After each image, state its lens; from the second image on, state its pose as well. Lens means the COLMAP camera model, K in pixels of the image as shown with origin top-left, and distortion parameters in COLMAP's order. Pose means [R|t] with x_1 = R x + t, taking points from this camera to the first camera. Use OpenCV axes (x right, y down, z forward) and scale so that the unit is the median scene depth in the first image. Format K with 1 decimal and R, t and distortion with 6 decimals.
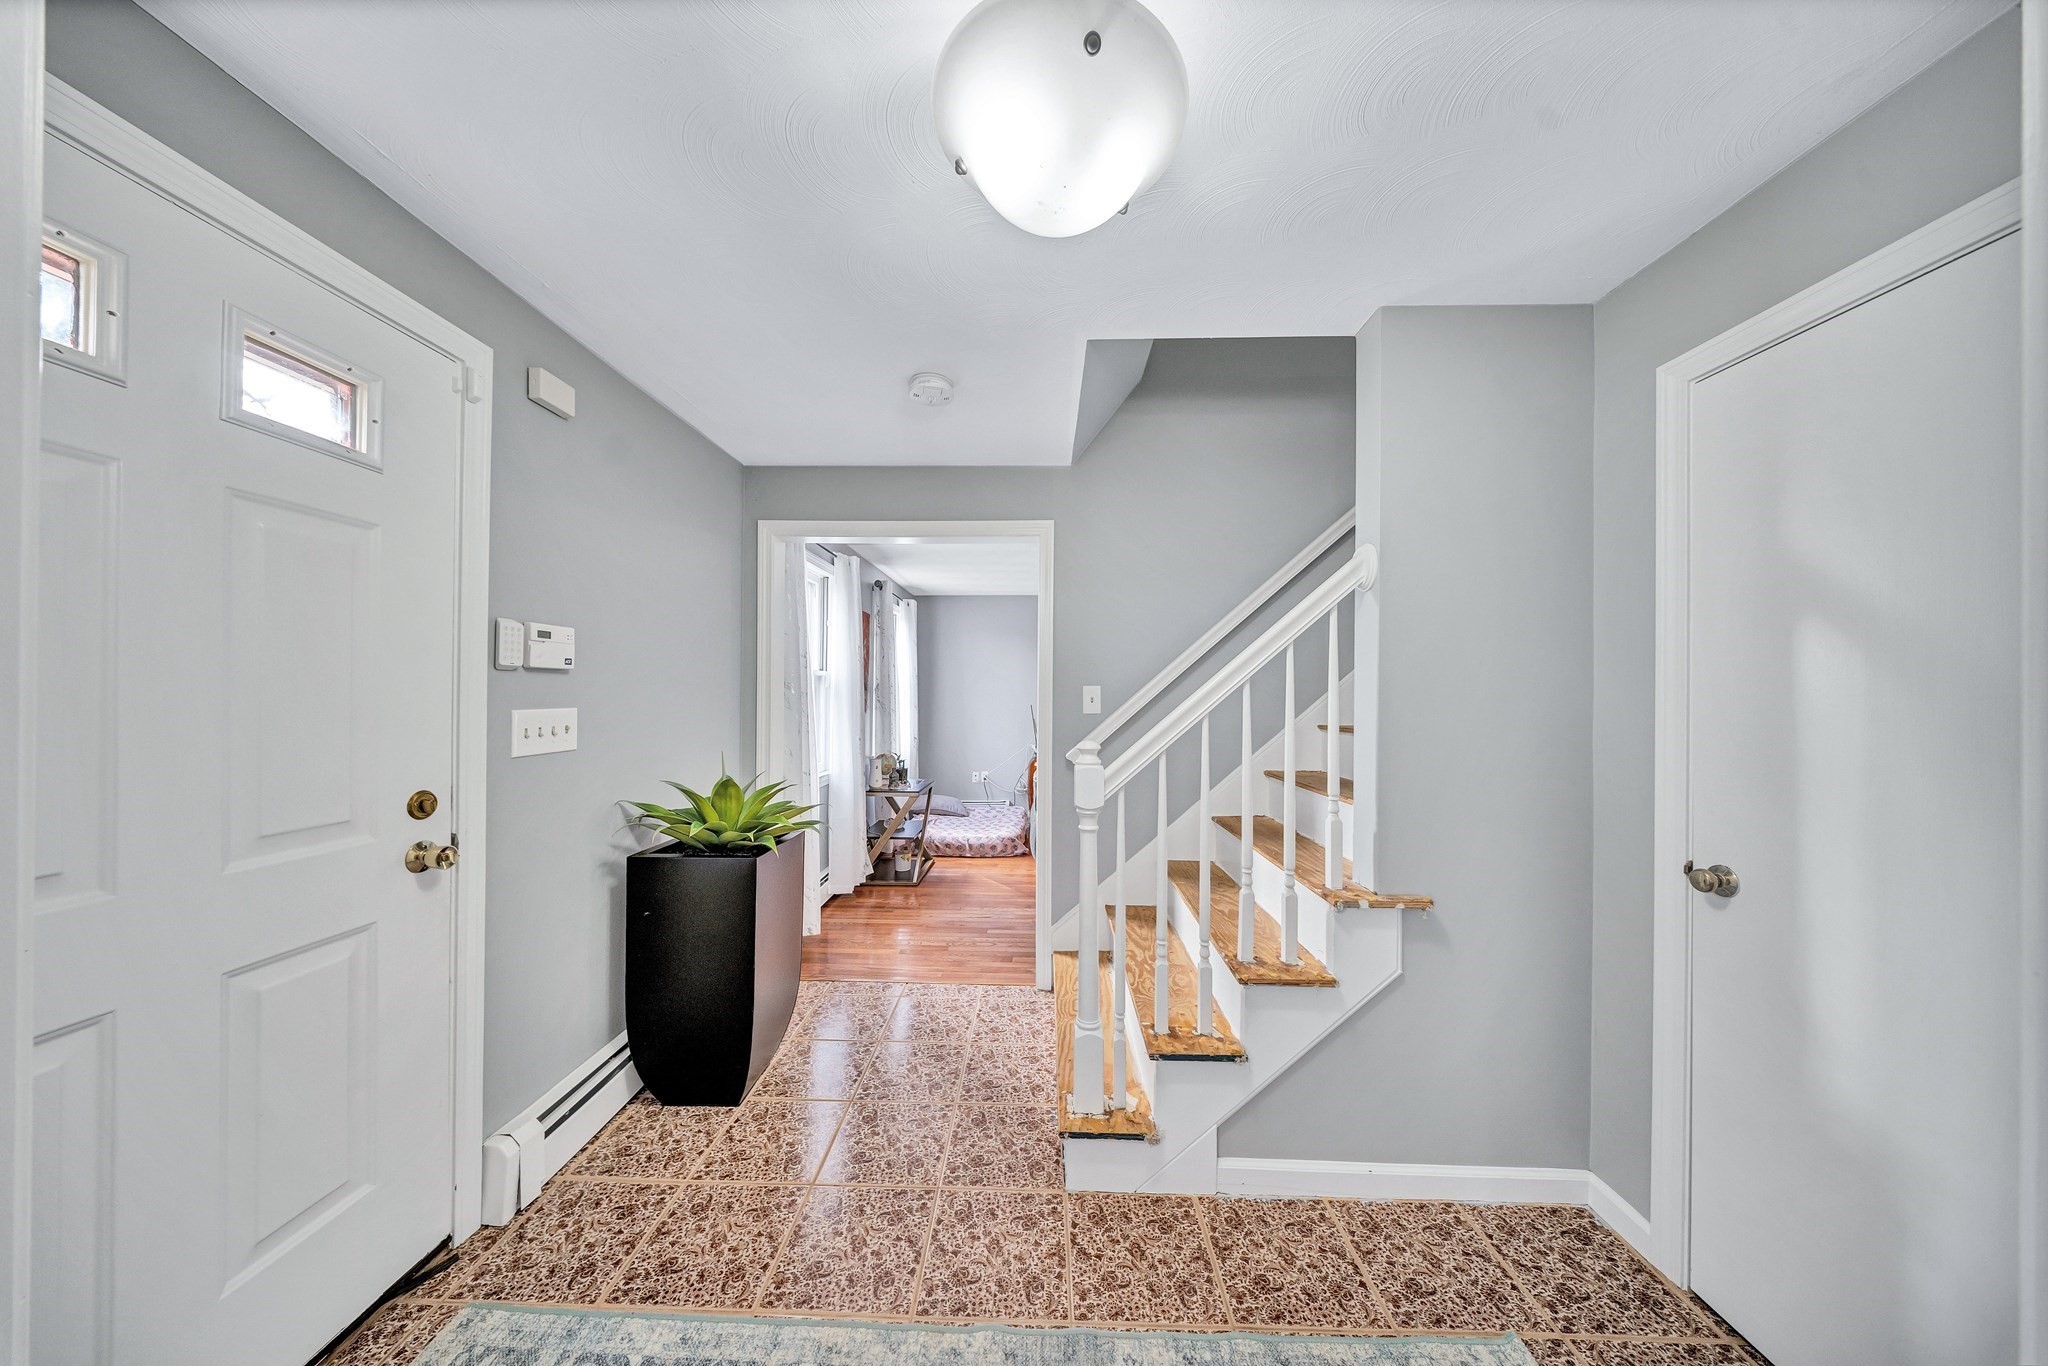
lens RADIAL K [[603.2, 0, 1031.9], [0, 603.2, 689.6], [0, 0, 1]] dist [-0.000054, -0.000033]
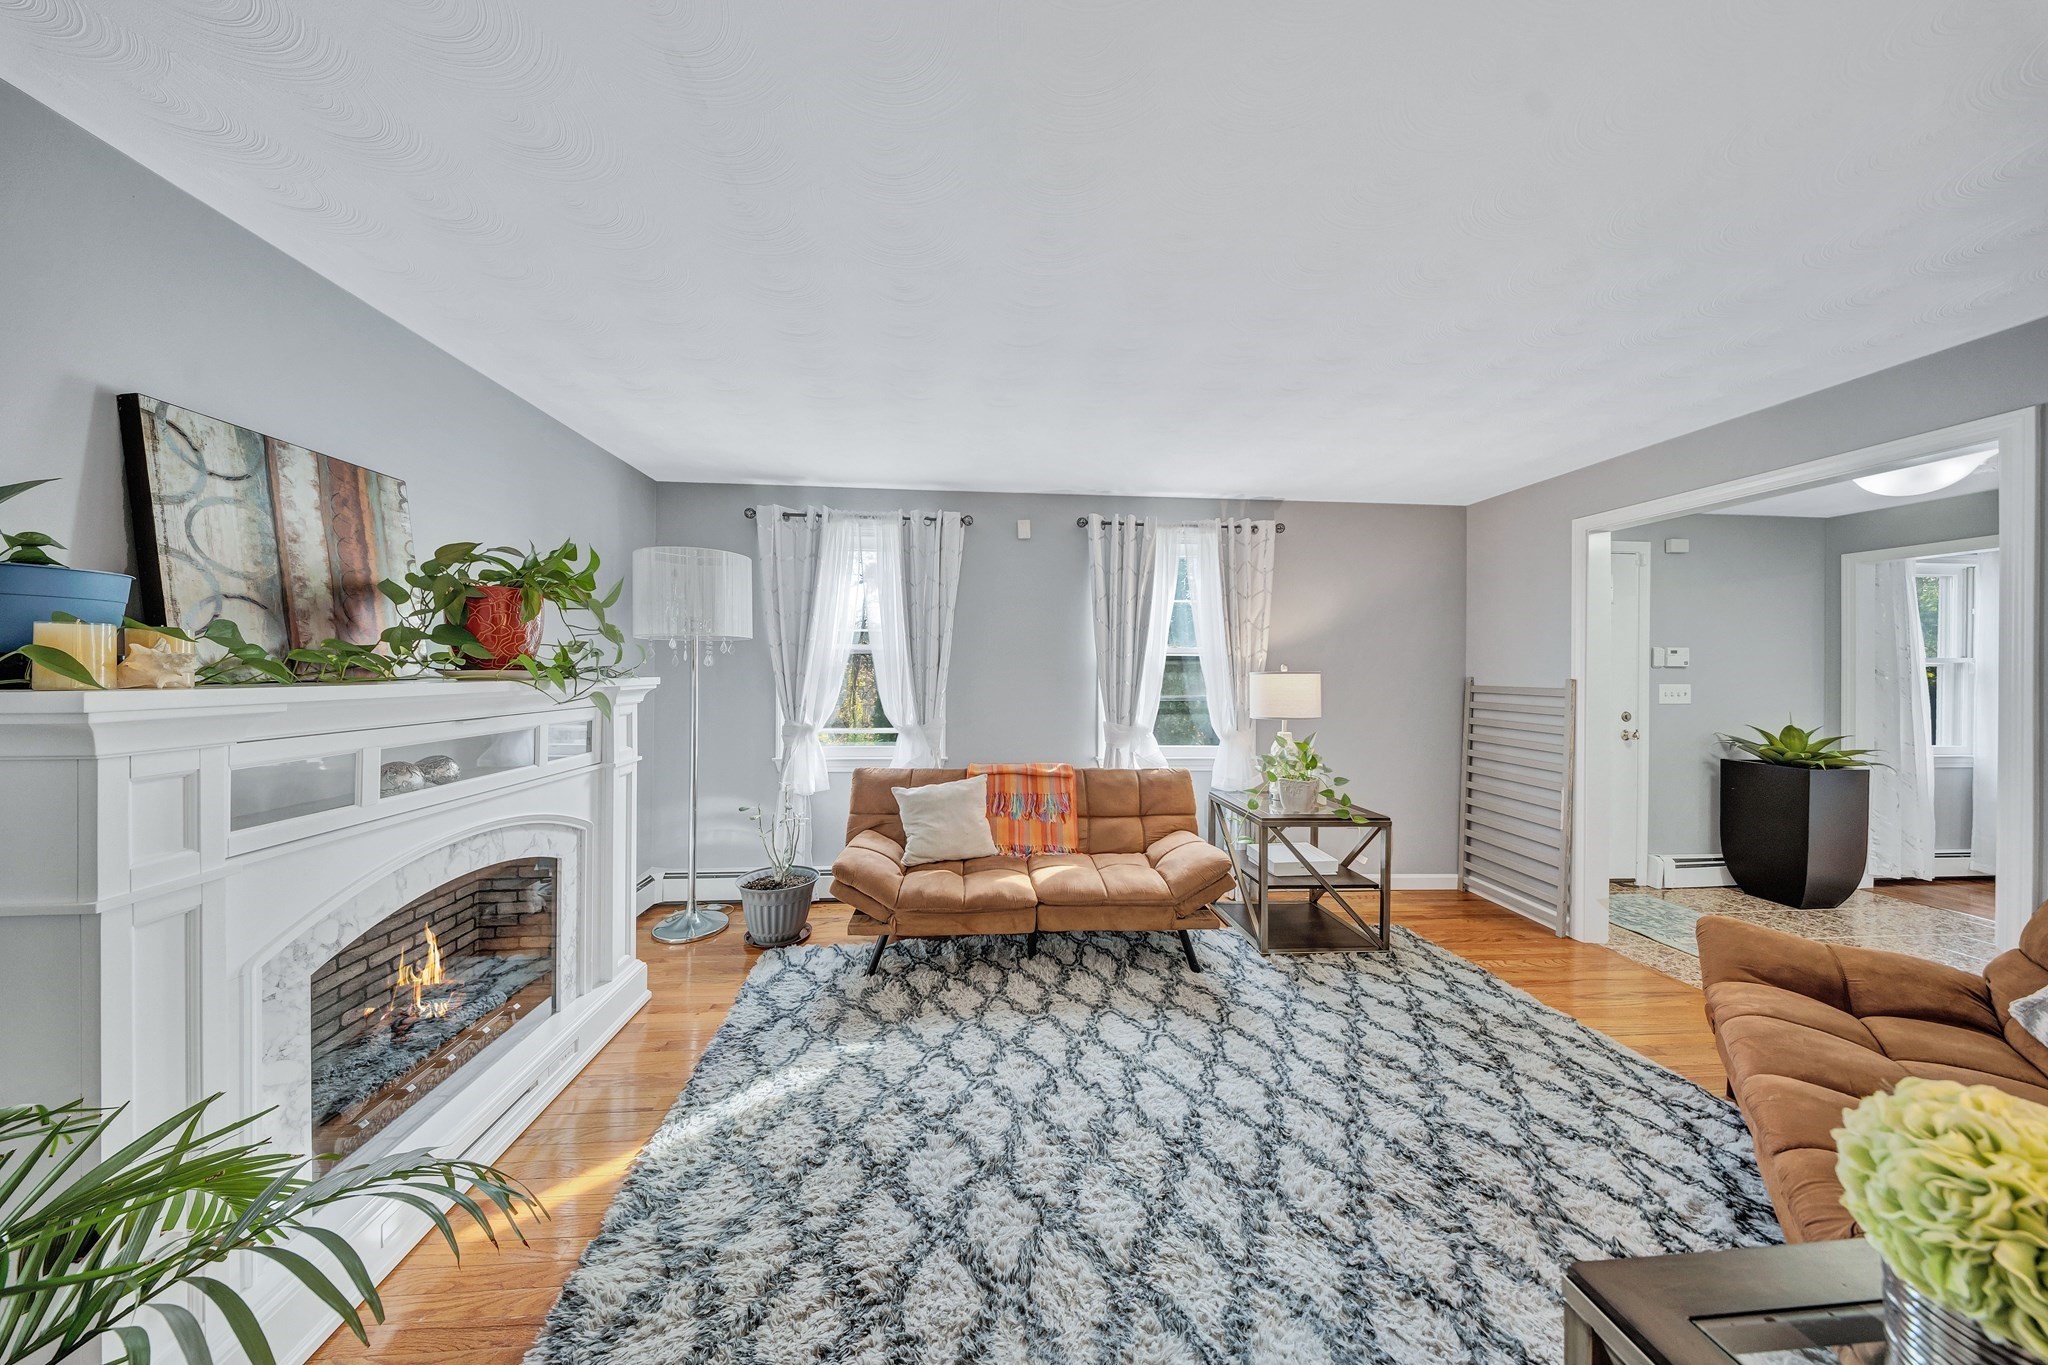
lens RADIAL K [[599.1, 0, 1019.7], [0, 599.1, 670.6], [0, 0, 1]] dist [-0.000721, -0.000065]
pose [[0.095085, -0.002132, -0.995467, 1.107629], [-0.001111, 0.999997, -0.002248, -0.011227], [0.995469, 0.001319, 0.095083, -1.536099]]
